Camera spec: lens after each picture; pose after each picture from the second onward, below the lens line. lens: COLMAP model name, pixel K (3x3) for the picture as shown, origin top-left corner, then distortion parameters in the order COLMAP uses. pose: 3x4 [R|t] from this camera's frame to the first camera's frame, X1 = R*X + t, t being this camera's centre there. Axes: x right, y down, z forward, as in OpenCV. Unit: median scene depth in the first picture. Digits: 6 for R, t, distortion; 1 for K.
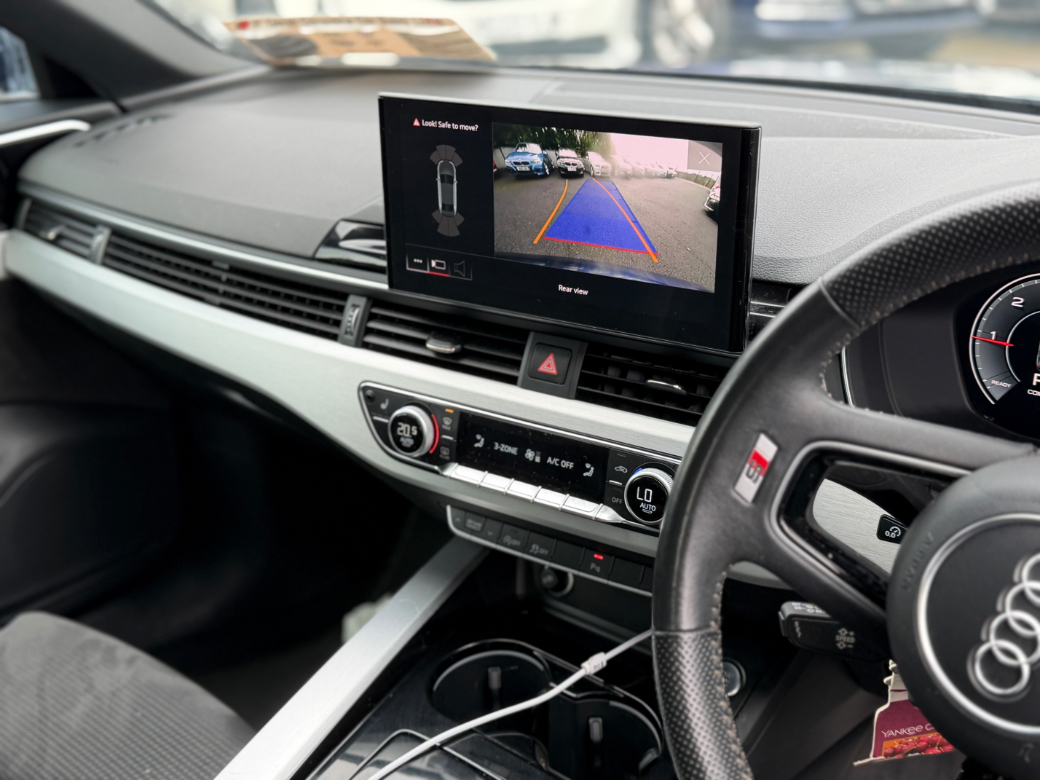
lens RADIAL K [[1196.6, 0, 520.0], [0, 1196.6, 390.0], [0, 0, 1]] dist [0.085492, -0.046348]
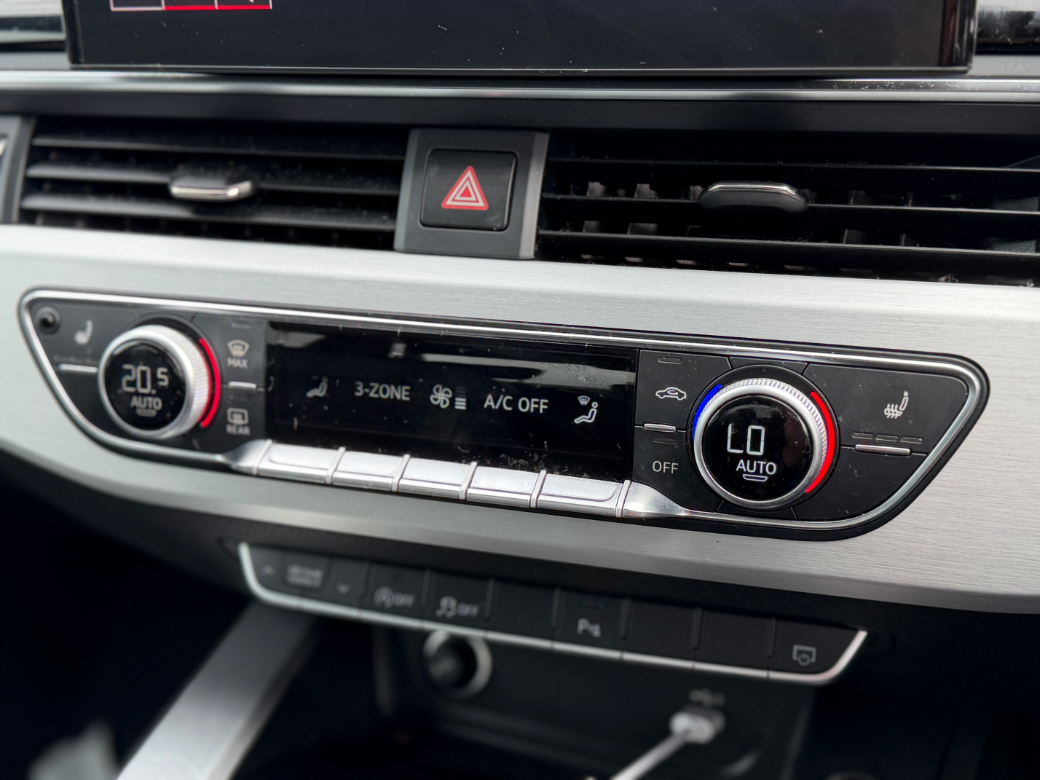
lens RADIAL K [[1196.6, 0, 520.0], [0, 1196.6, 390.0], [0, 0, 1]] dist [0.085492, -0.046348]
pose [[0.964127, -0.088739, 0.250168, -0.073396], [0.101976, 0.993965, -0.040428, 0.070891], [-0.245071, 0.064488, 0.967358, 0.540655]]
